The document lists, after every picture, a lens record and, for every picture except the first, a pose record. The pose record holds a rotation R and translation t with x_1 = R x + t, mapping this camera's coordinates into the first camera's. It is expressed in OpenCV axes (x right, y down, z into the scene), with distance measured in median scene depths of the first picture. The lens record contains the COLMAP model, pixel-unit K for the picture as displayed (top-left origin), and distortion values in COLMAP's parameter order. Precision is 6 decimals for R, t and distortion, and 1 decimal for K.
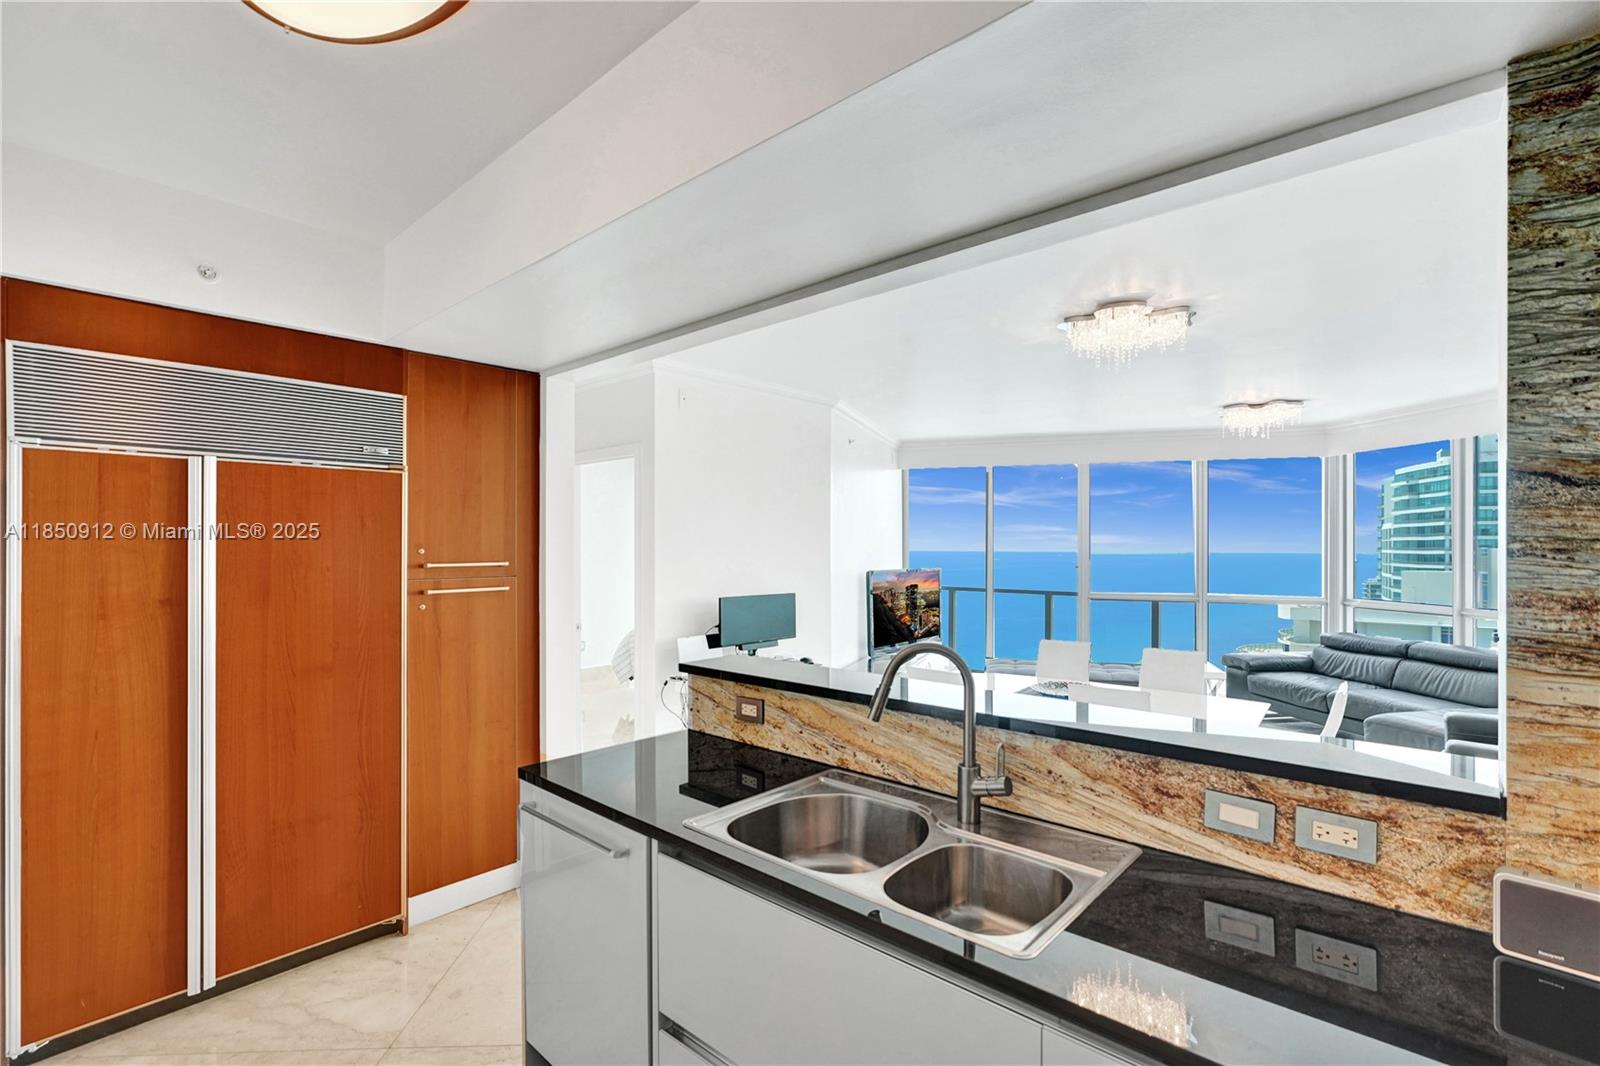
lens RADIAL K [[731.1, 0, 831.6], [0, 731.1, 551.6], [0, 0, 1]] dist [0.000936, -0.001895]
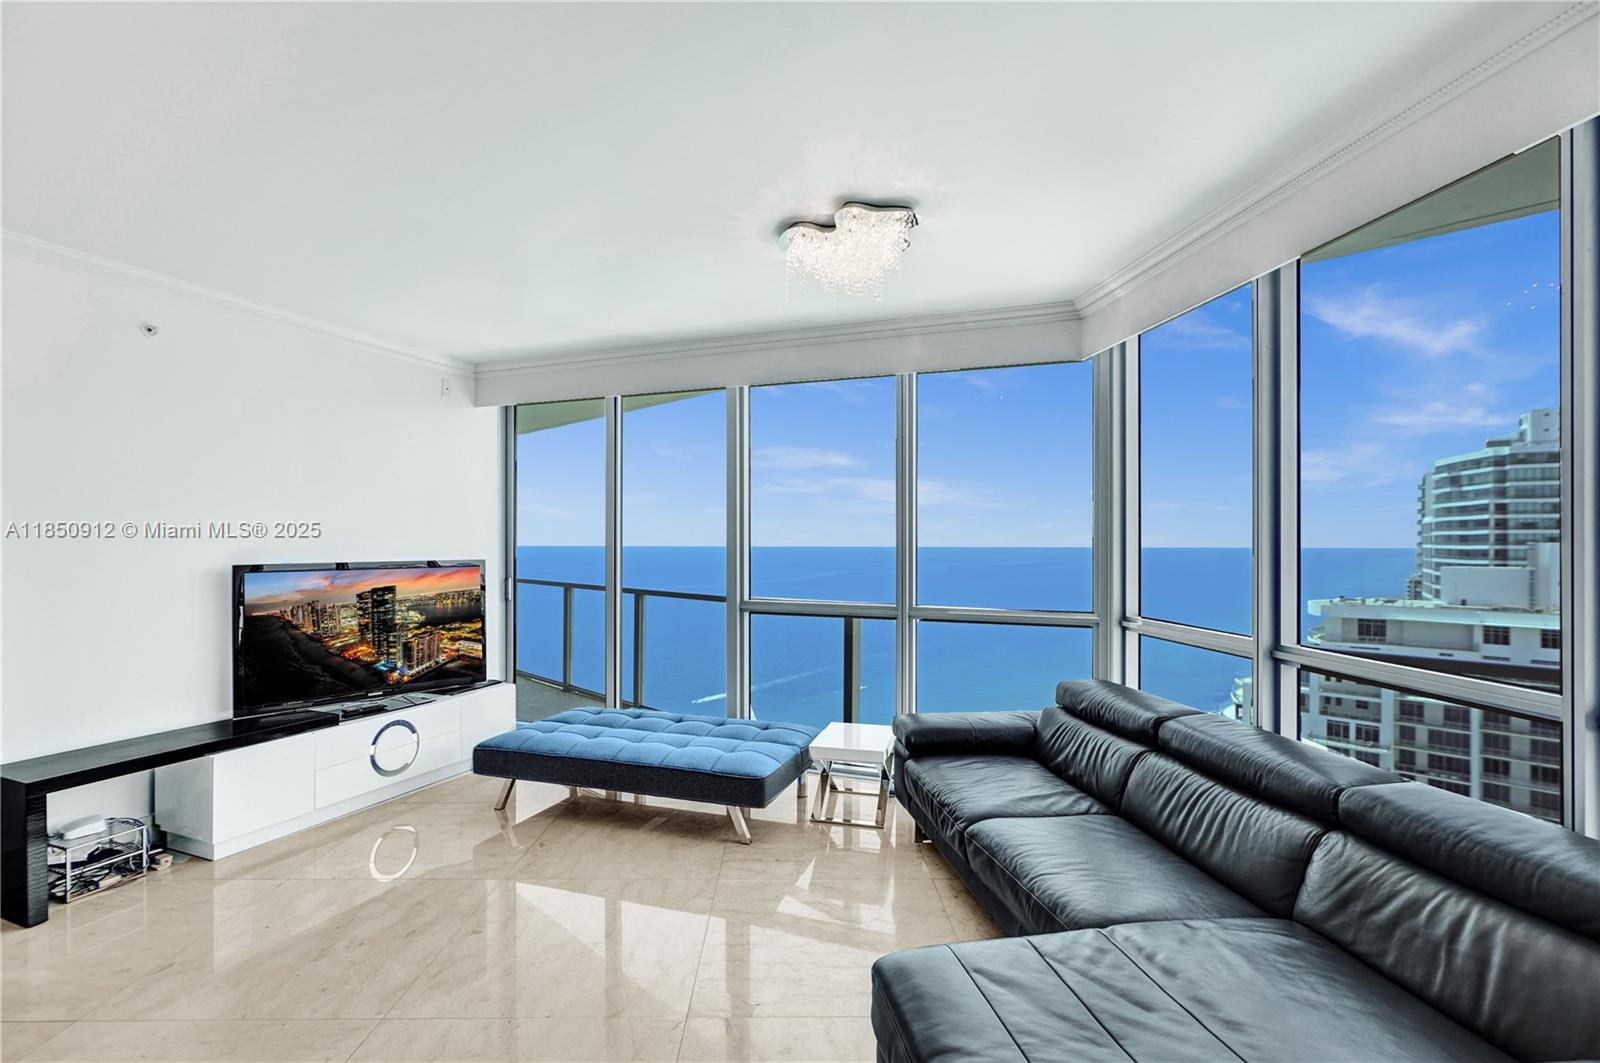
lens RADIAL K [[731.1, 0, 818.7], [0, 731.1, 543.2], [0, 0, 1]] dist [0.000936, -0.001895]
pose [[0.998970, -0.000374, -0.045372, 0.493341], [0.000172, 0.999990, -0.004450, 0.011832], [0.045373, 0.004437, 0.998960, 0.428625]]
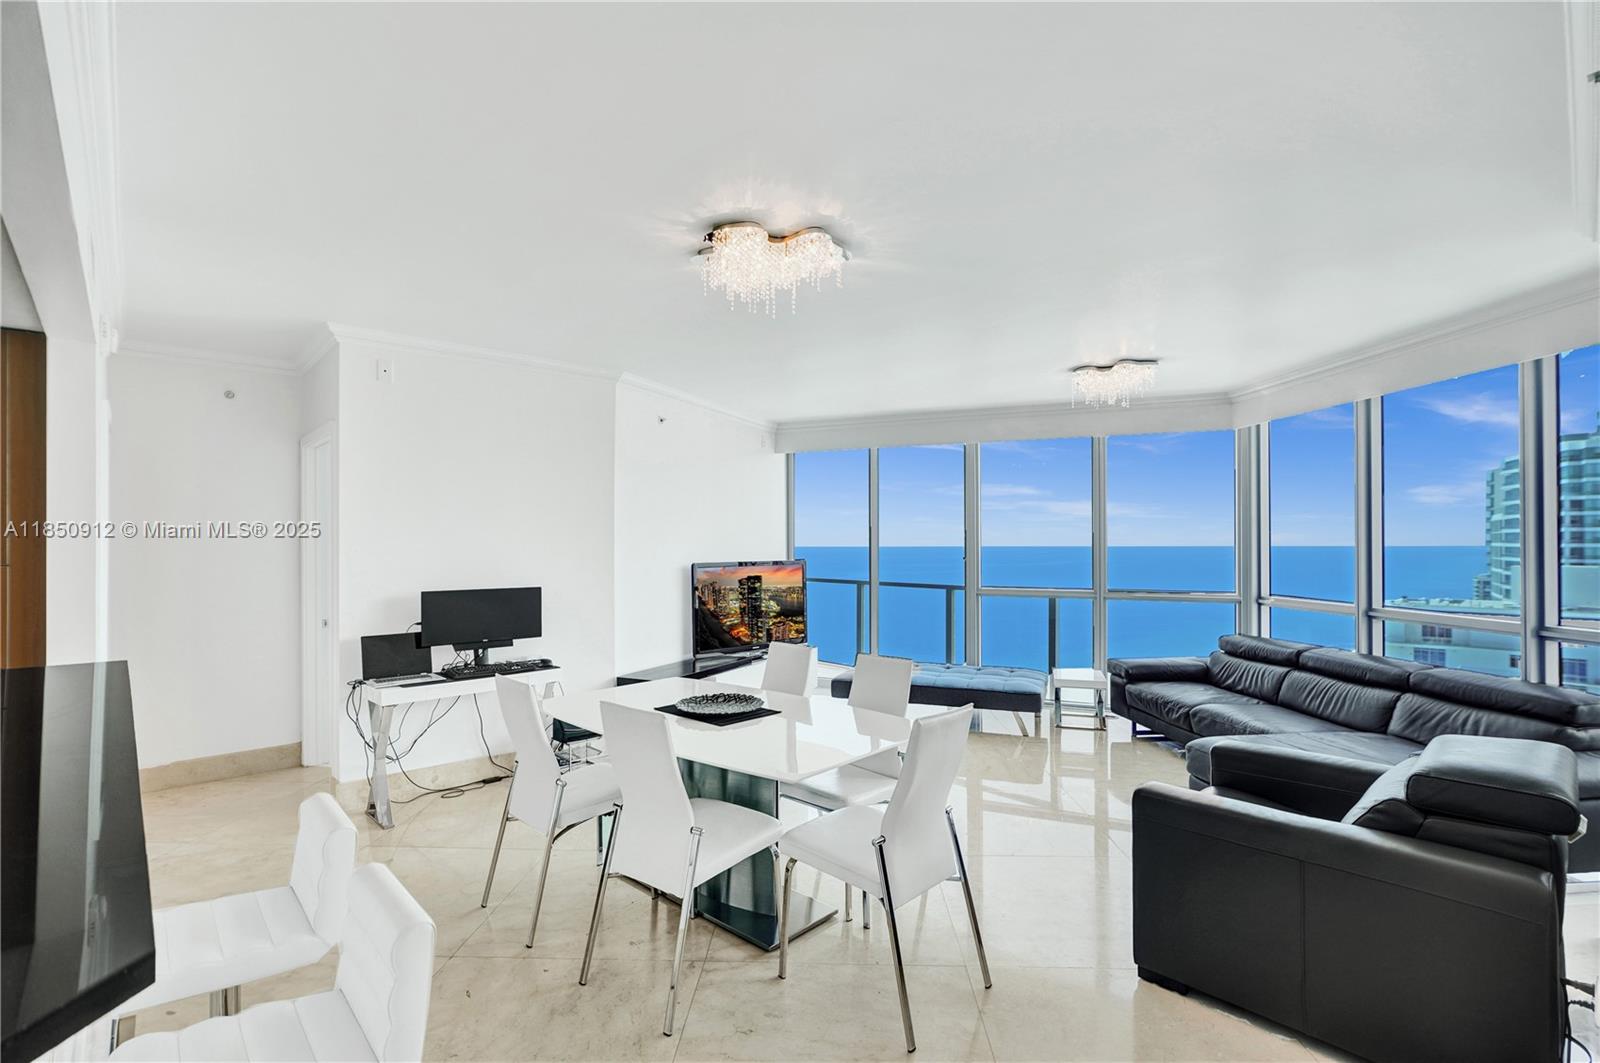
lens RADIAL K [[731.1, 0, 820.5], [0, 731.1, 544.3], [0, 0, 1]] dist [0.000936, -0.001895]
pose [[0.995199, -0.004119, -0.097784, 0.277666], [0.003734, 0.999985, -0.004122, 0.006765], [0.097799, 0.003737, 0.995199, 0.103854]]
